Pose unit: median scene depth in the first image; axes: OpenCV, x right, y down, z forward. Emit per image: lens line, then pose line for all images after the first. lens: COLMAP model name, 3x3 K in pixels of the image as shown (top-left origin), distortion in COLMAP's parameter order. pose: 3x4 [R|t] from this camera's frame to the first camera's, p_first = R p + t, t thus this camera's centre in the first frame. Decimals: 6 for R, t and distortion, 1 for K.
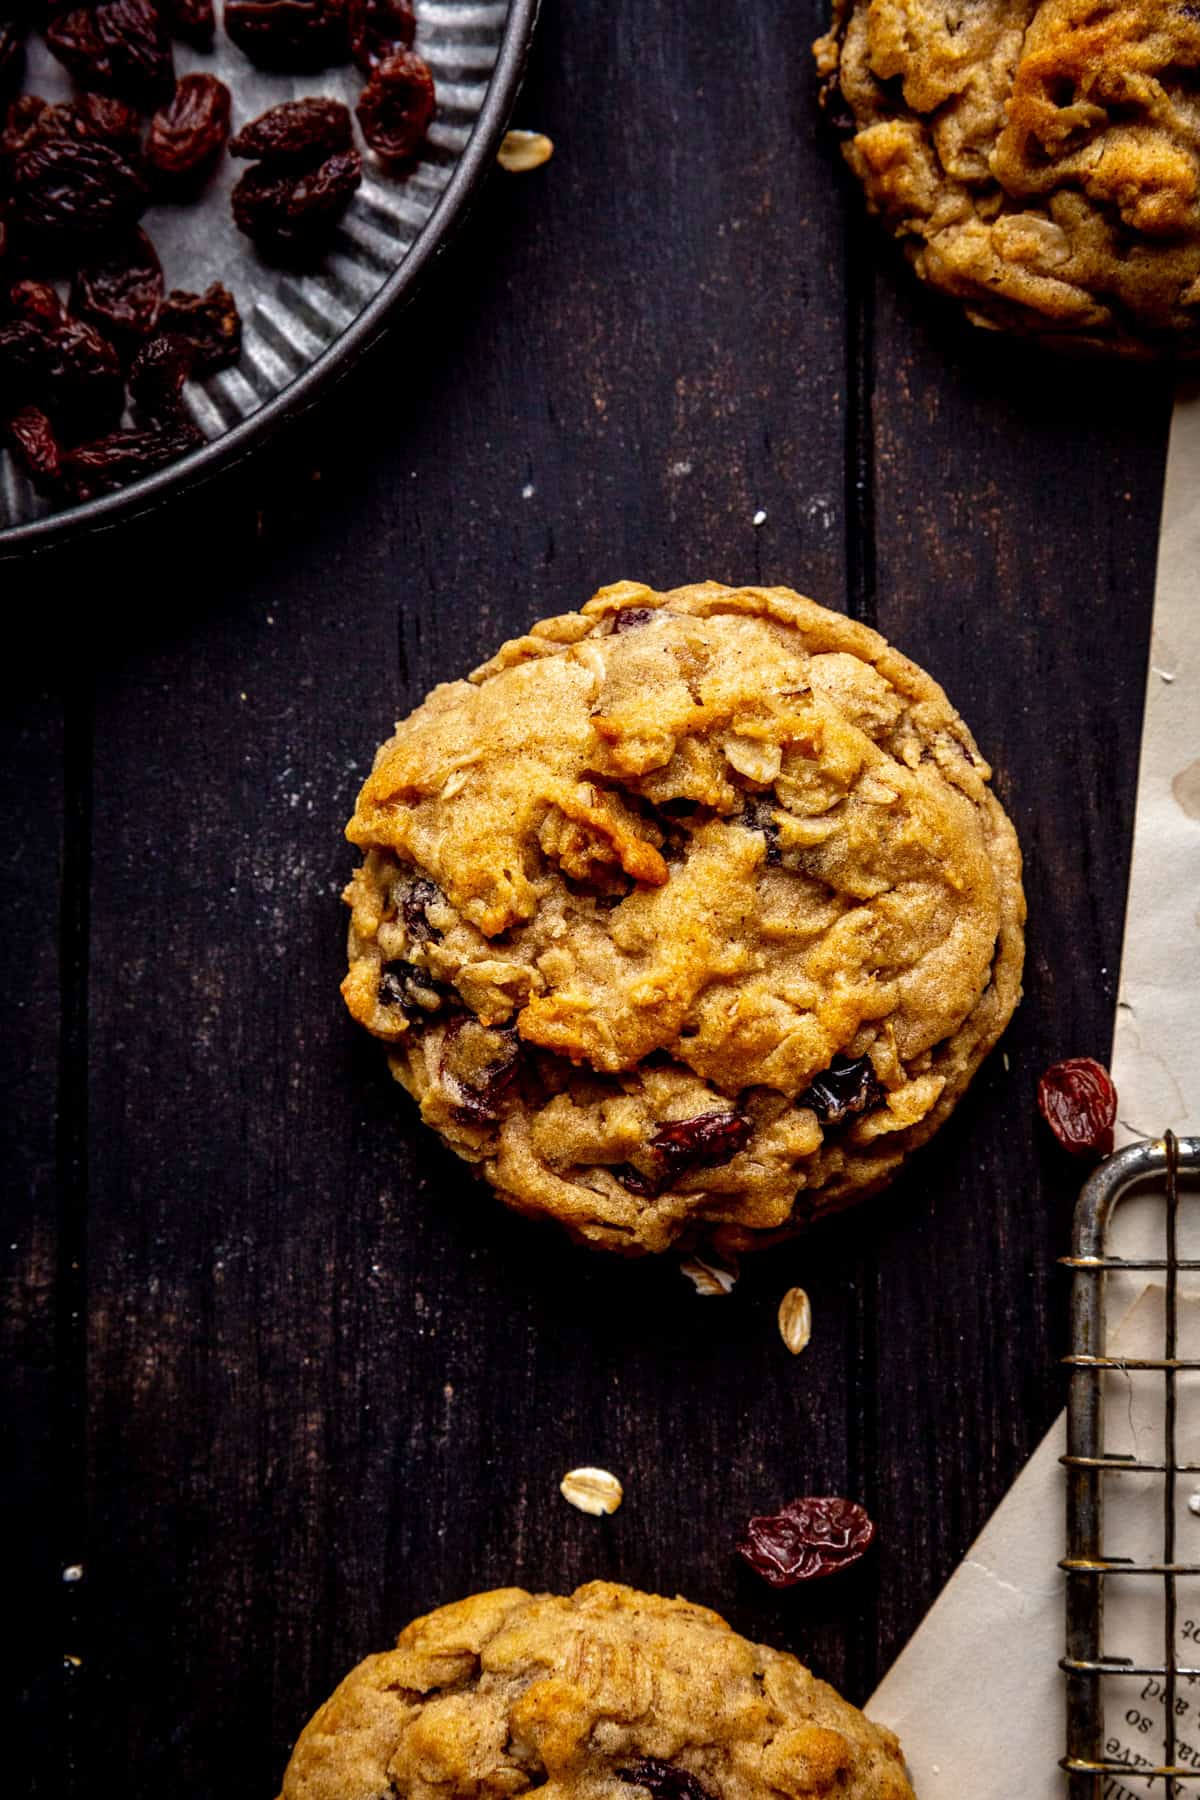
lens RADIAL K [[3189.0, 0, 600.0], [0, 3189.0, 900.0], [0, 0, 1]] dist [0.007687, -0.000713]
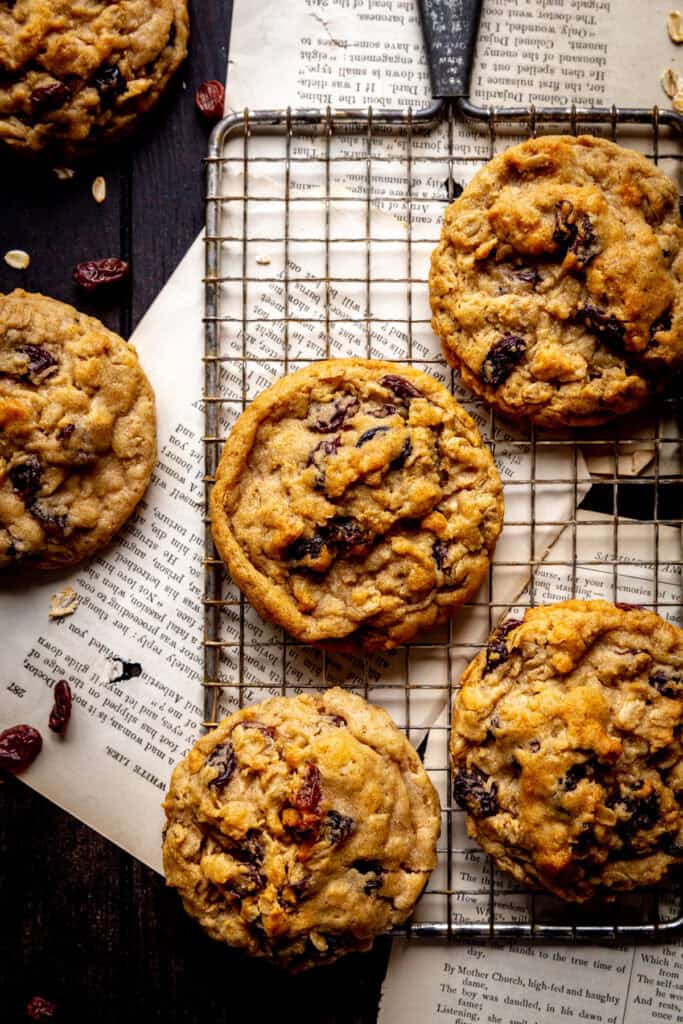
lens RADIAL K [[1588.2, 0, 341.5], [0, 1588.2, 512.0], [0, 0, 1]] dist [-0.009903, 0.077596]
pose [[0.999738, -0.003886, 0.022569, 0.229277], [0.003750, 0.999975, 0.006046, 0.390255], [-0.022592, -0.005960, 0.999727, -0.247719]]
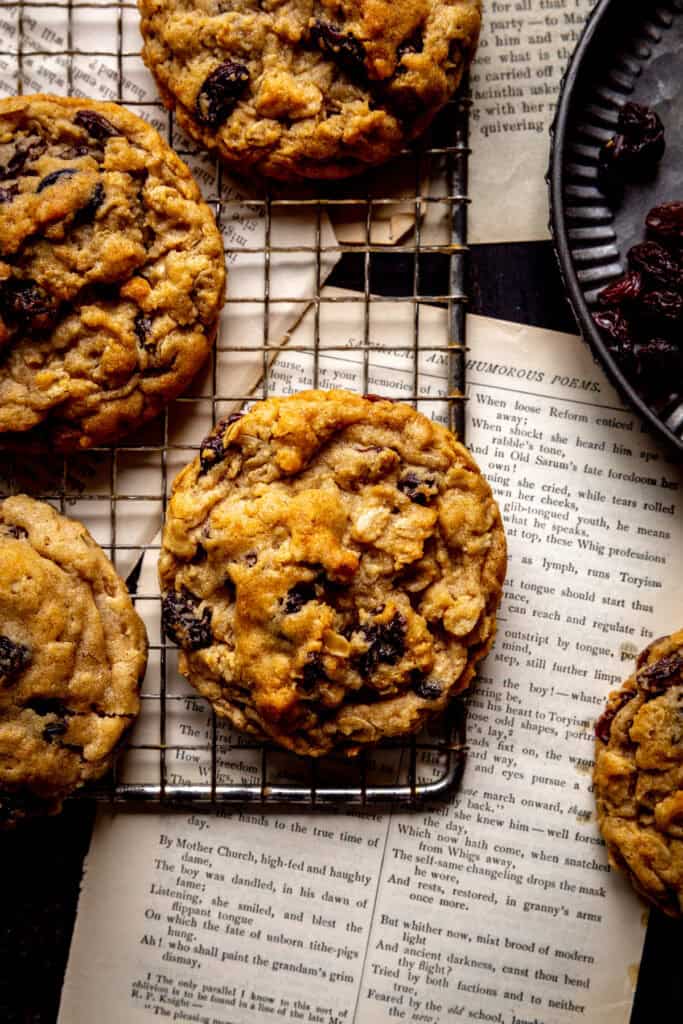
lens RADIAL K [[1675.2, 0, 341.5], [0, 1675.2, 512.0], [0, 0, 1]] dist [-0.006790, 0.060297]
pose [[0.999648, 0.000640, 0.026532, 0.427967], [-0.000951, 0.999931, 0.011703, 0.532056], [-0.026522, -0.011724, 0.999579, -0.088979]]
